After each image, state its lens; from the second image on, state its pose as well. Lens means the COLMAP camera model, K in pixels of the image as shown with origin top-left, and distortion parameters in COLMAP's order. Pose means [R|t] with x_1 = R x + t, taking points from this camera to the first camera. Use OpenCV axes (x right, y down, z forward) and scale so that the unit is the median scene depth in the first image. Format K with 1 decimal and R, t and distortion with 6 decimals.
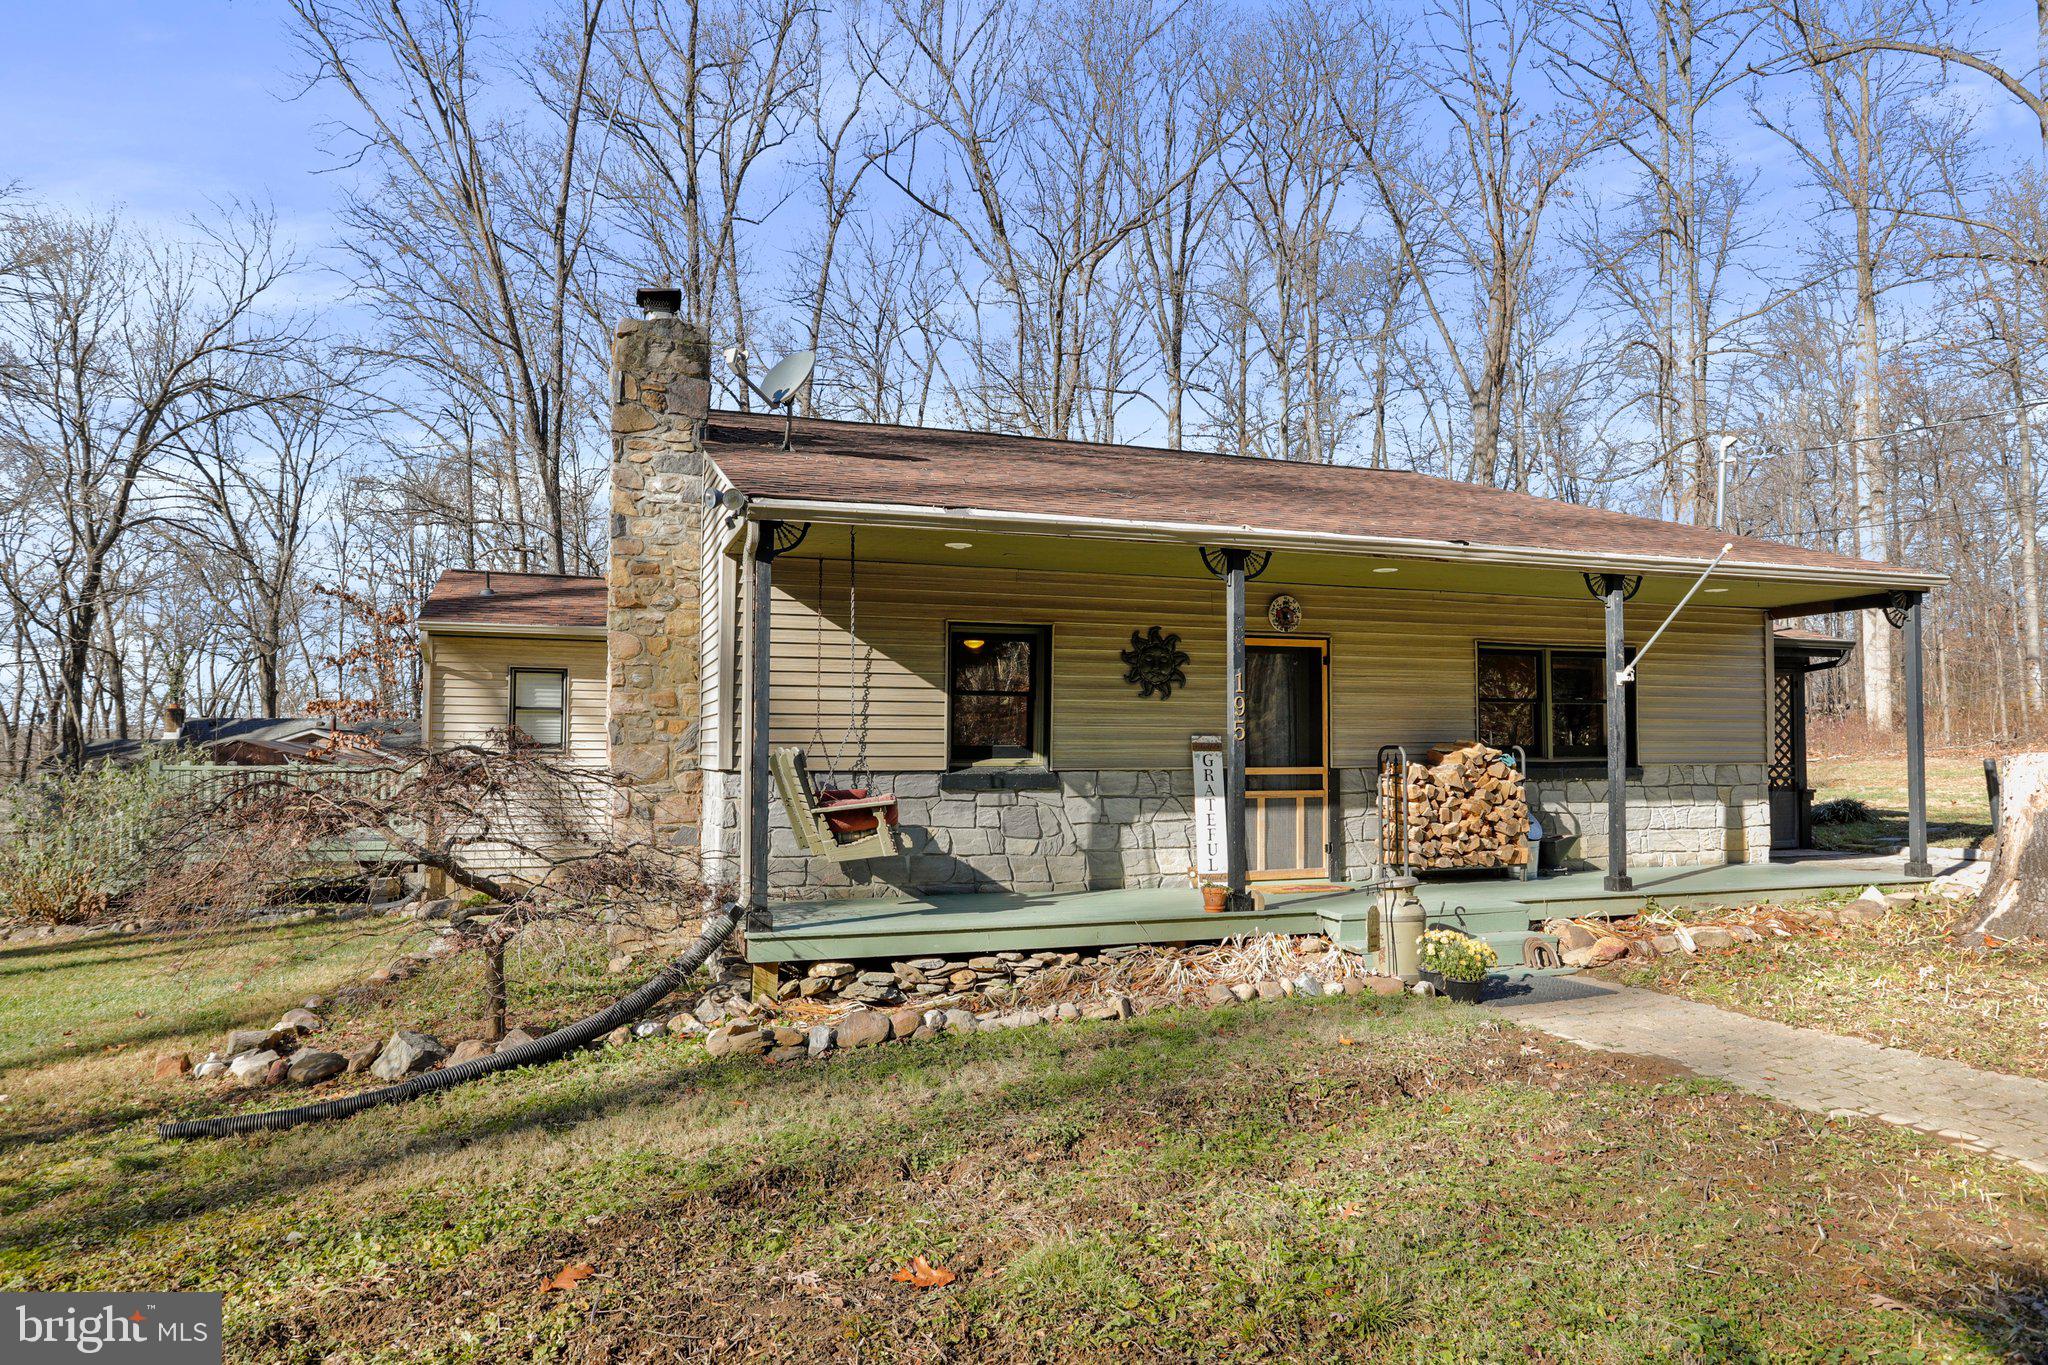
lens RADIAL K [[1261.1, 0, 1028.4], [0, 1261.1, 690.7], [0, 0, 1]] dist [-0.016392, 0.003184]
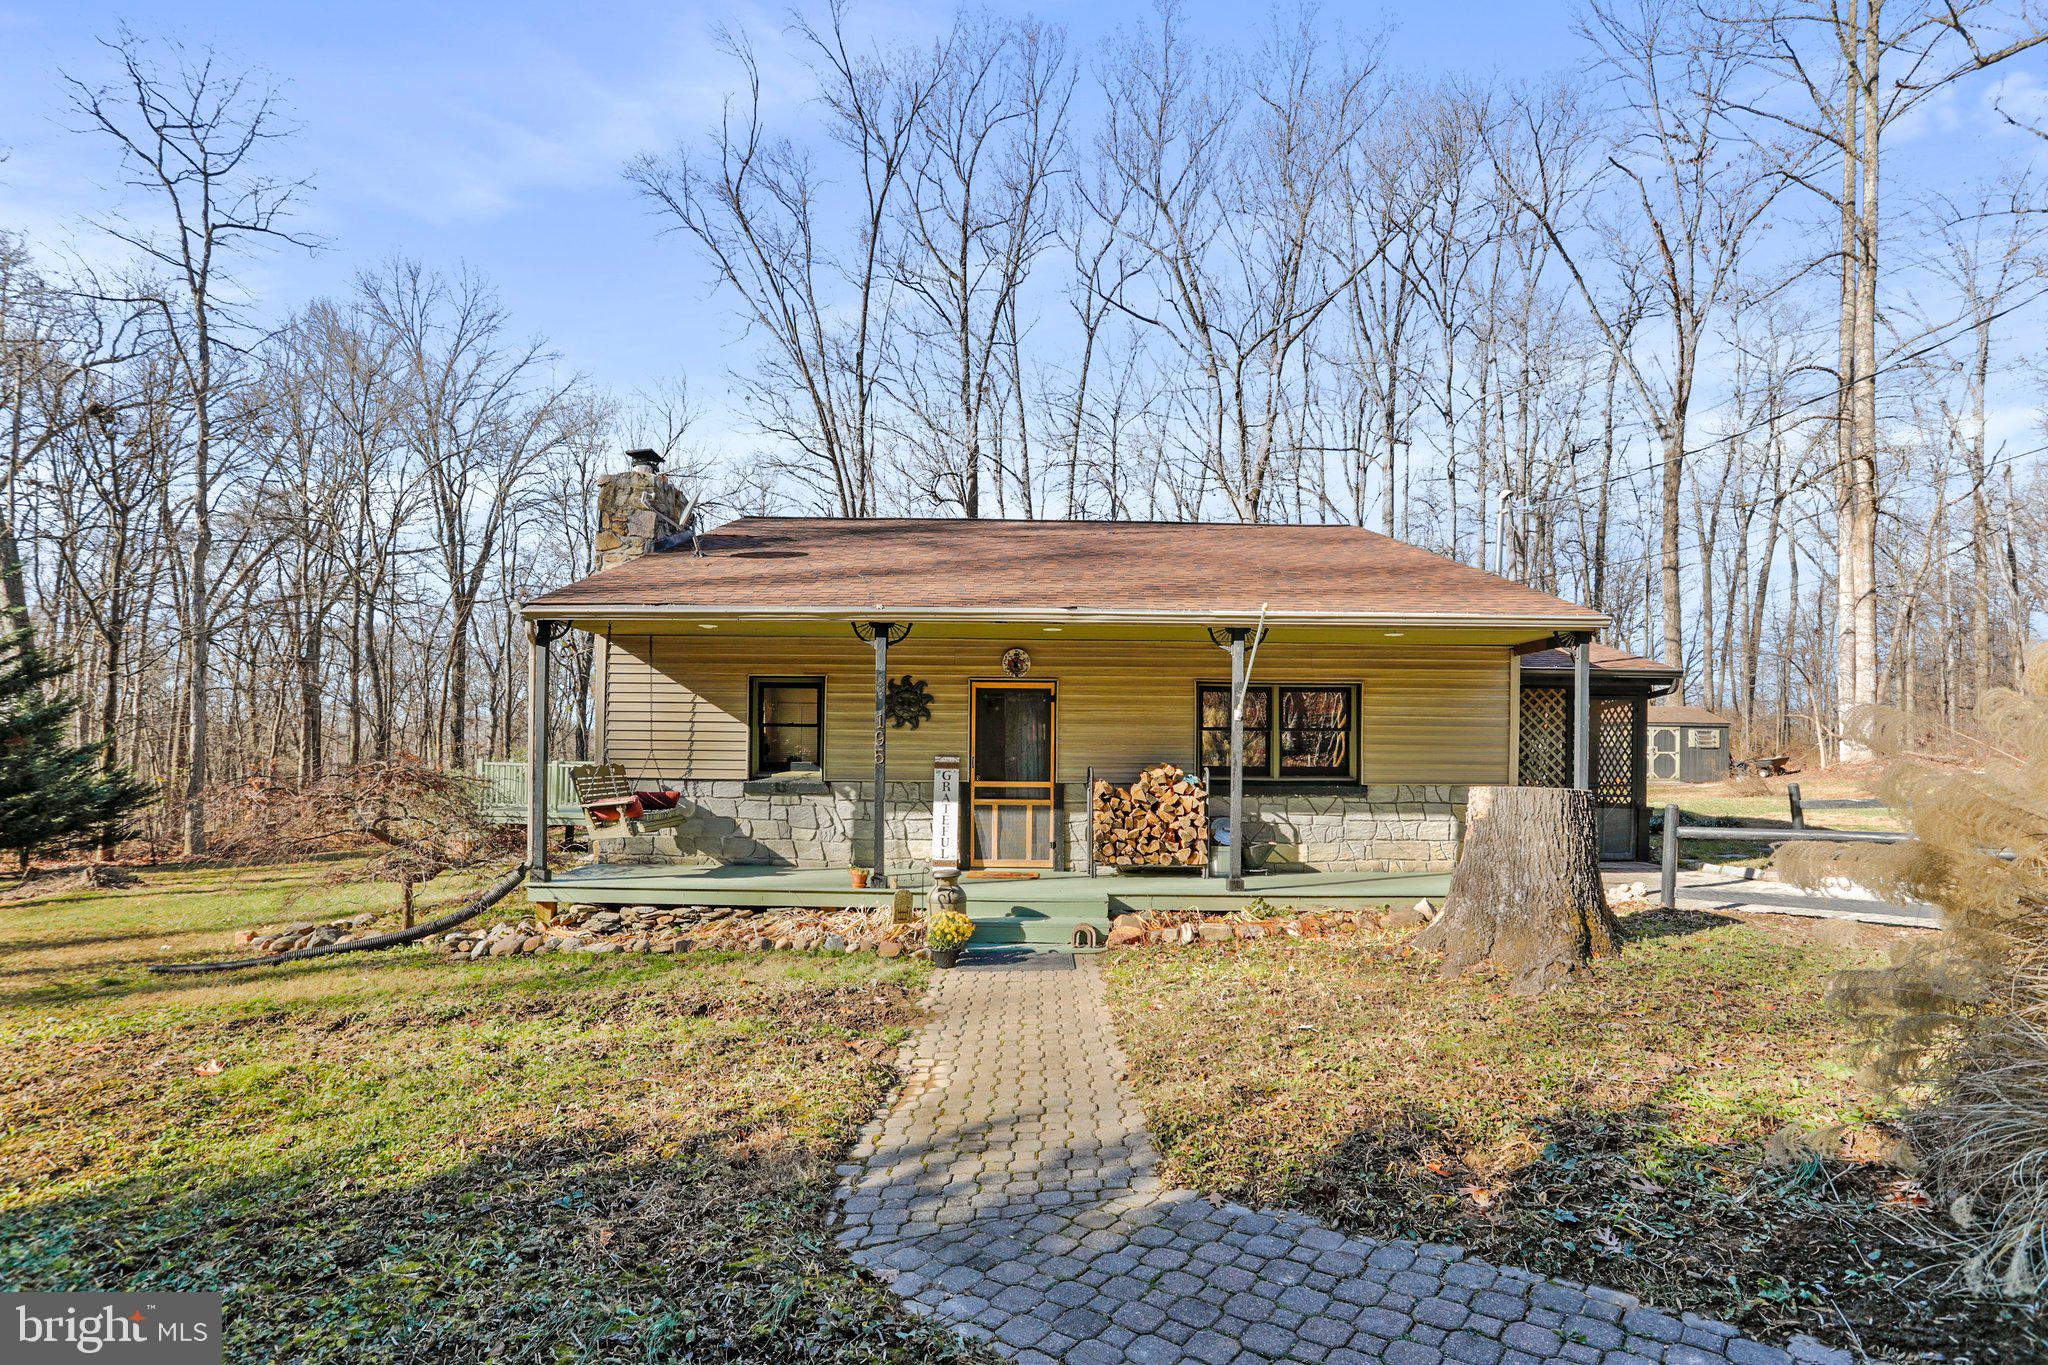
lens RADIAL K [[1015.7, 0, 1008.0], [0, 1015.7, 727.1], [0, 0, 1]] dist [-0.031636, 0.000238]
pose [[0.944208, 0.004335, -0.329323, 0.558746], [0.005006, 0.999609, 0.027513, -0.024832], [0.329313, -0.027627, 0.943817, 0.007113]]
